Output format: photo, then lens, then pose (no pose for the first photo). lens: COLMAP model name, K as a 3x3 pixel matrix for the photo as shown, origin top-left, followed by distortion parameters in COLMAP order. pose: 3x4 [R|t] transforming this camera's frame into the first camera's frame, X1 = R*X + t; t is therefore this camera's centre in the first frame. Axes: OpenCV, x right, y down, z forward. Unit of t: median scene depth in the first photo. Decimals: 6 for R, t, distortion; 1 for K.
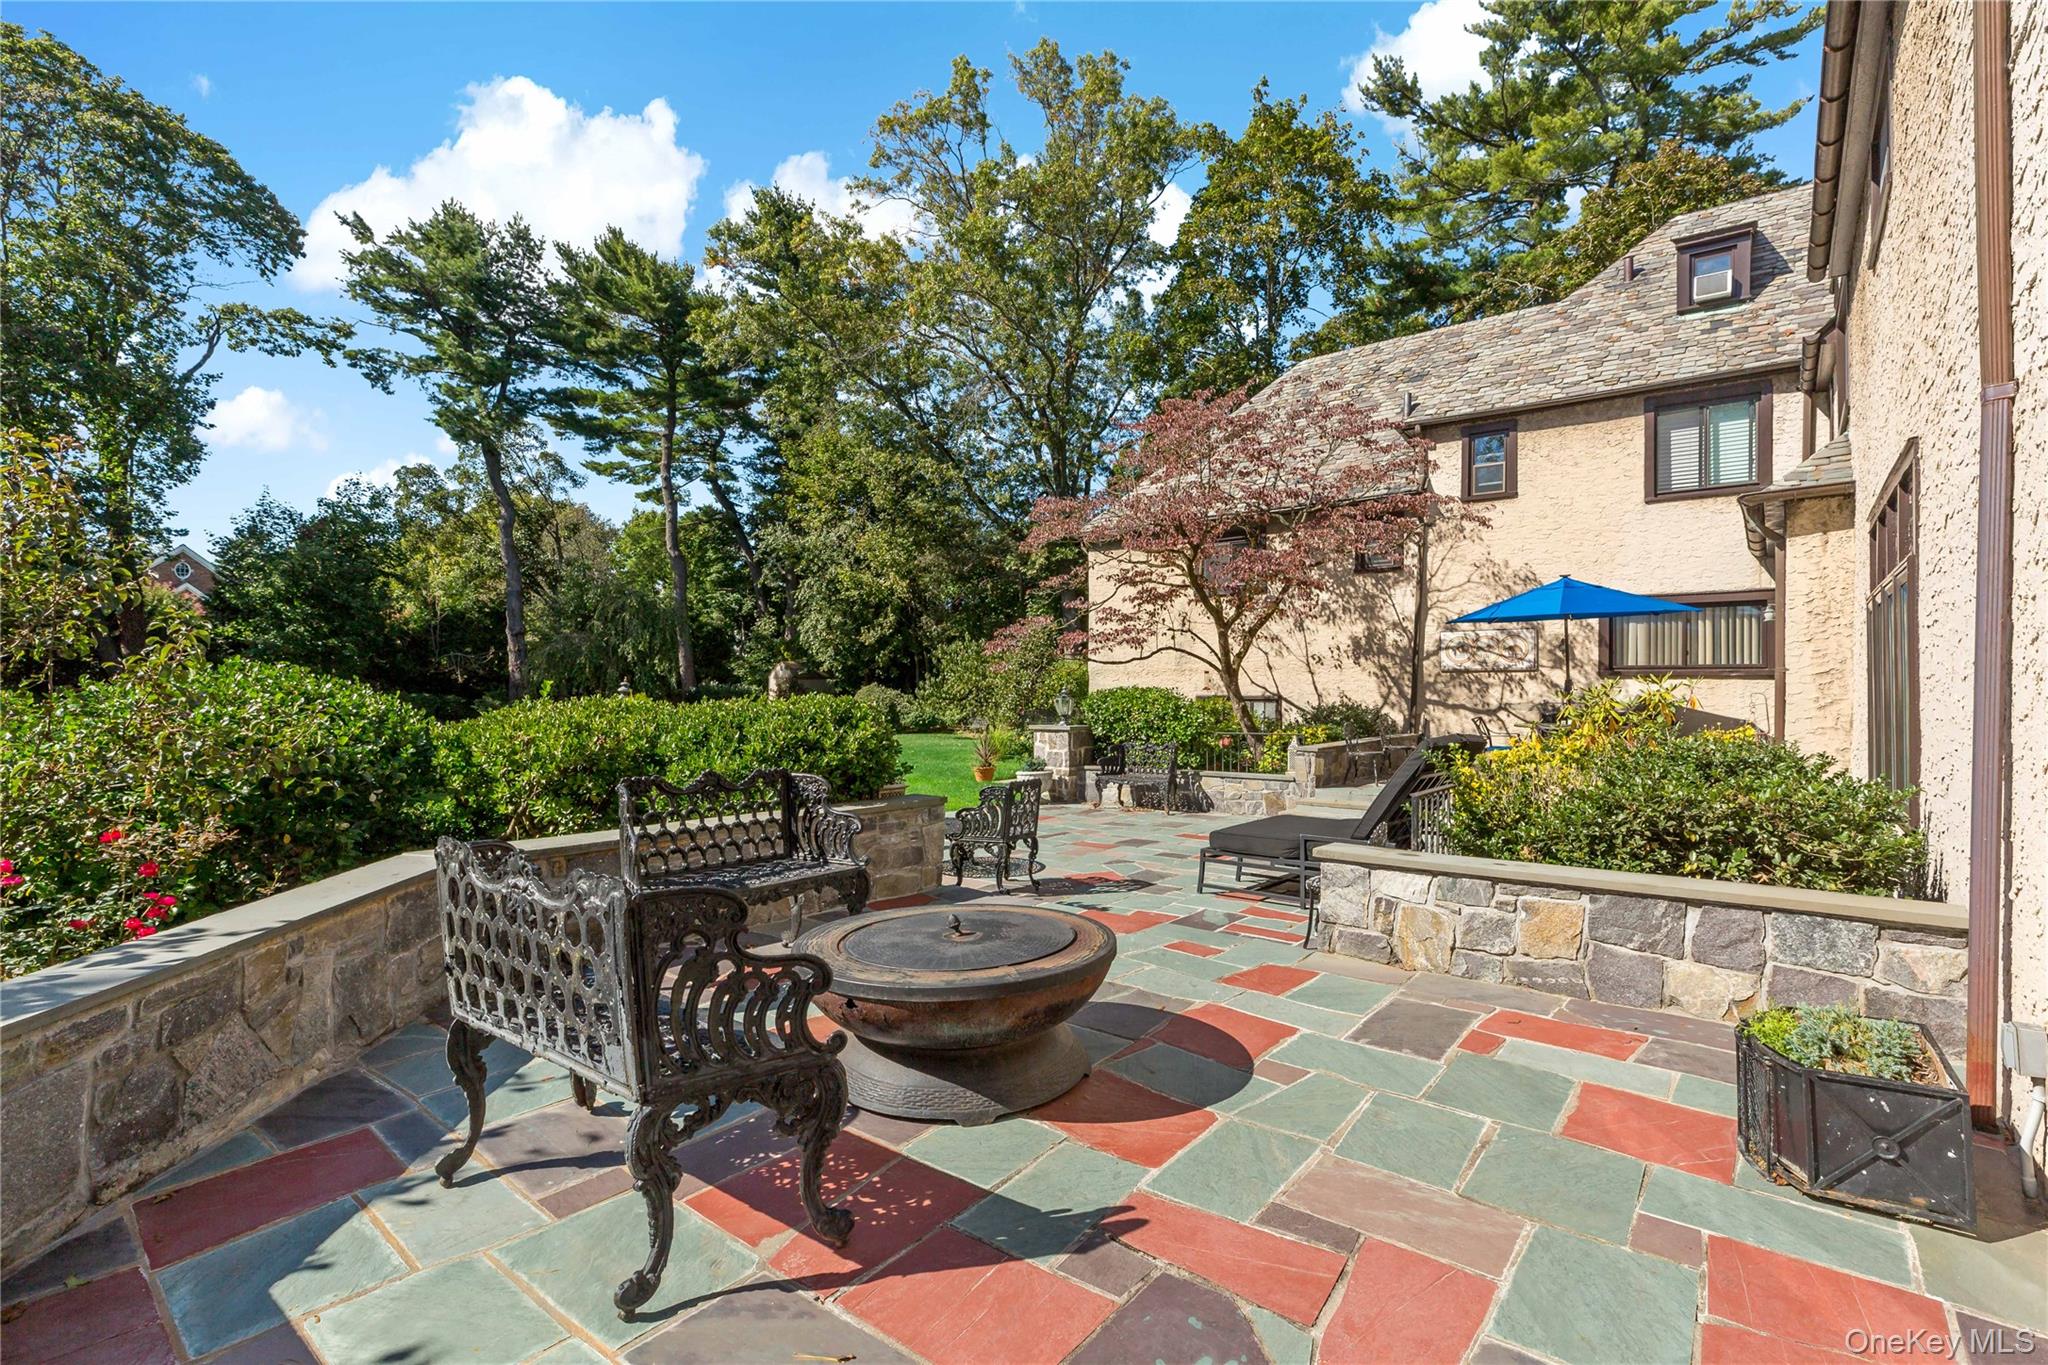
lens RADIAL K [[959.7, 0, 1023.2], [0, 959.7, 691.2], [0, 0, 1]] dist [-0.003885, -0.001068]
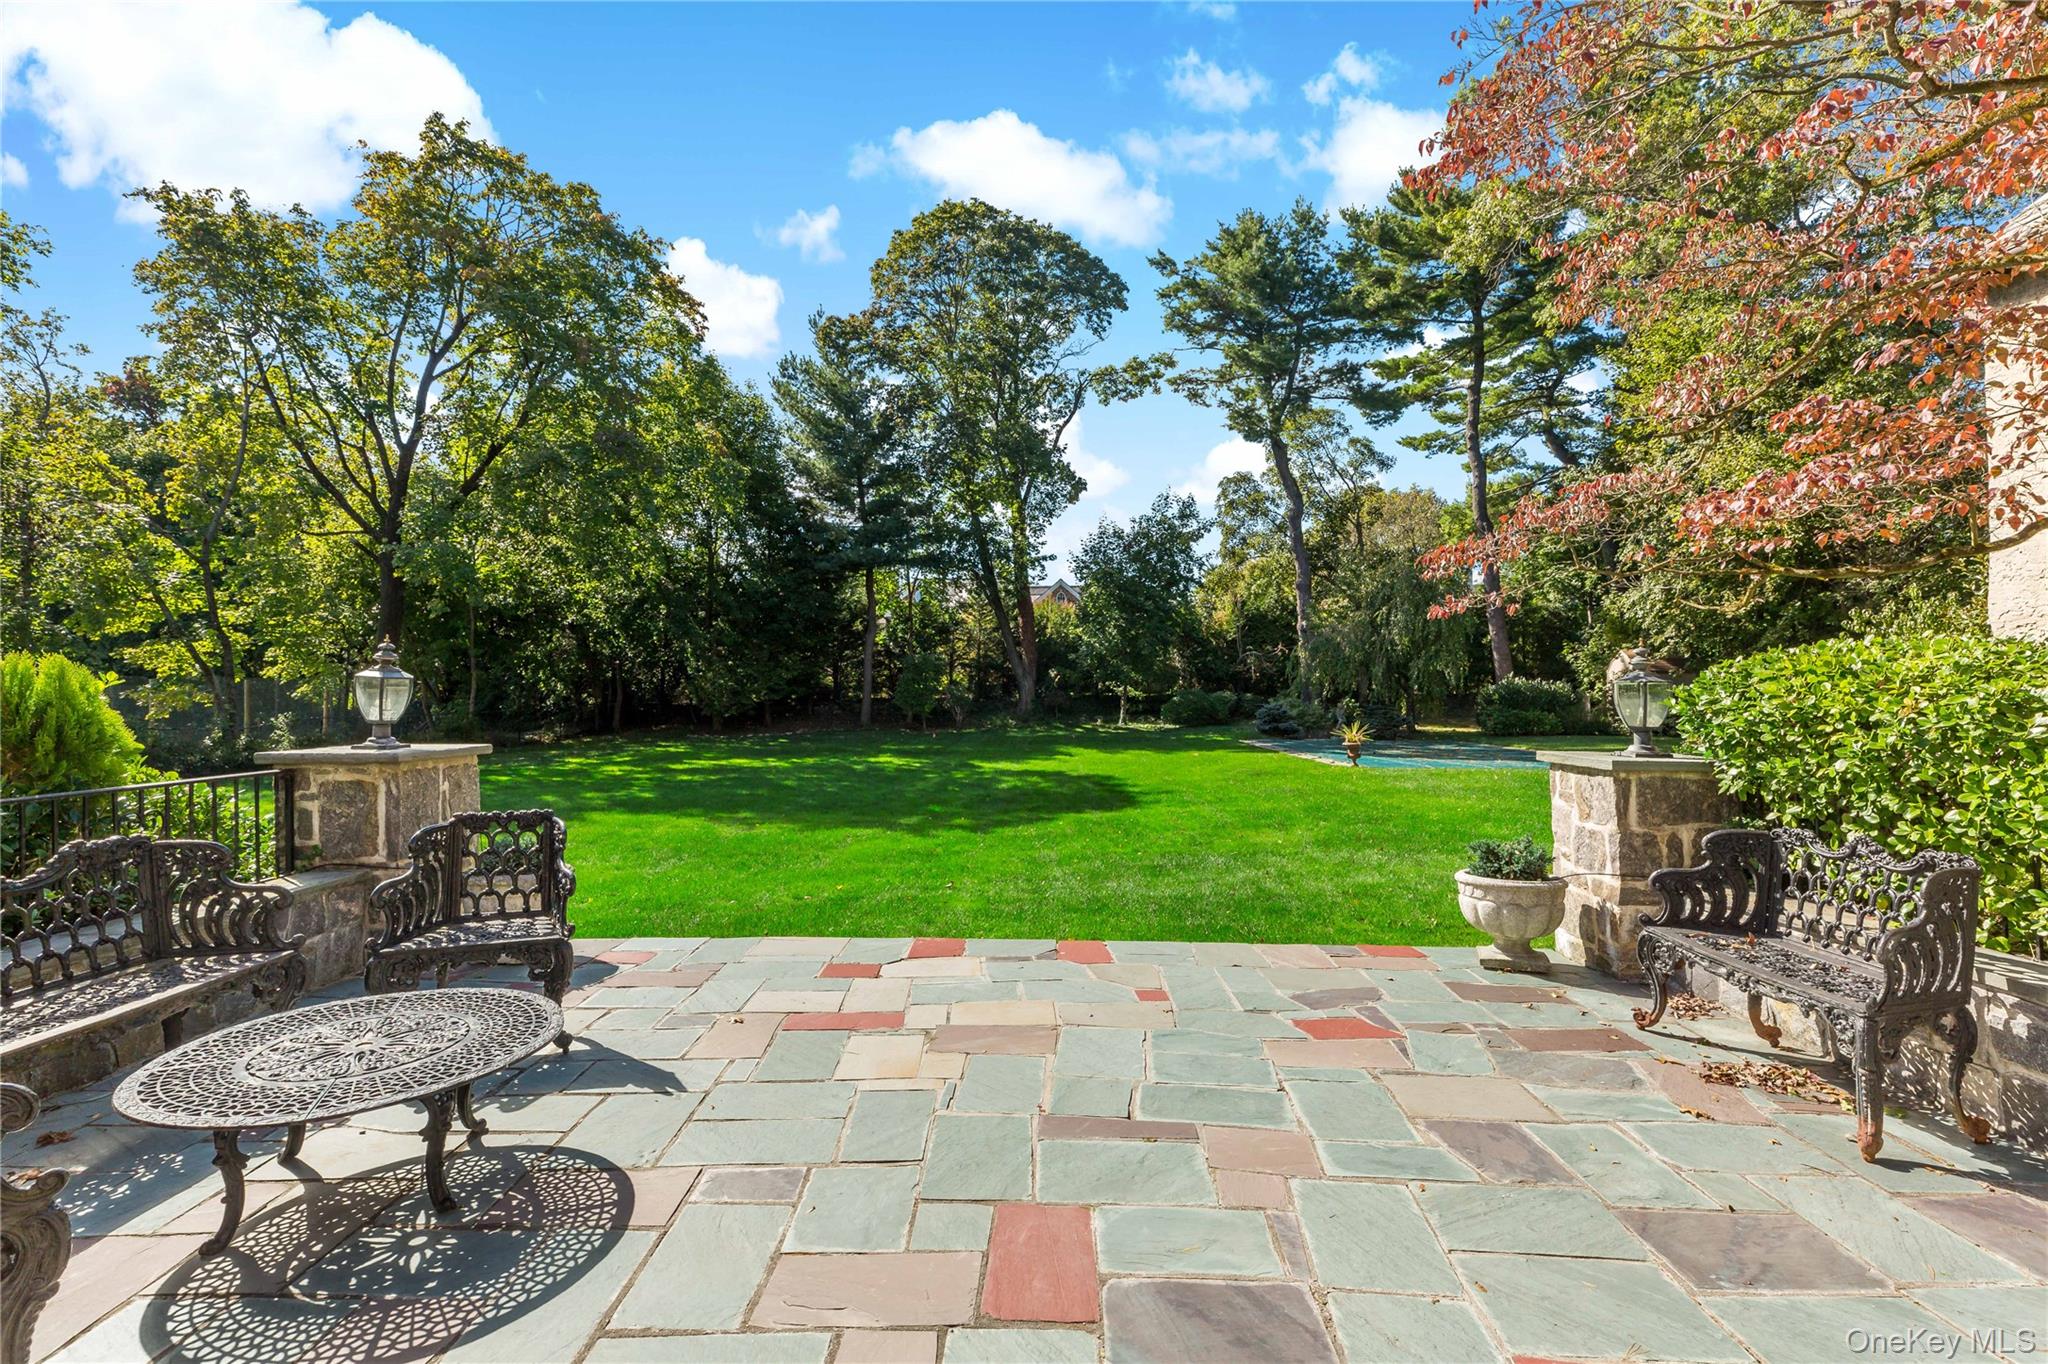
lens RADIAL K [[959.7, 0, 1005.1], [0, 959.7, 667.7], [0, 0, 1]] dist [-0.003885, -0.001068]
pose [[0.599936, -0.016481, -0.799878, 0.058299], [-0.005140, 0.999688, -0.024453, 0.003928], [0.800032, 0.018782, 0.599664, 0.187021]]
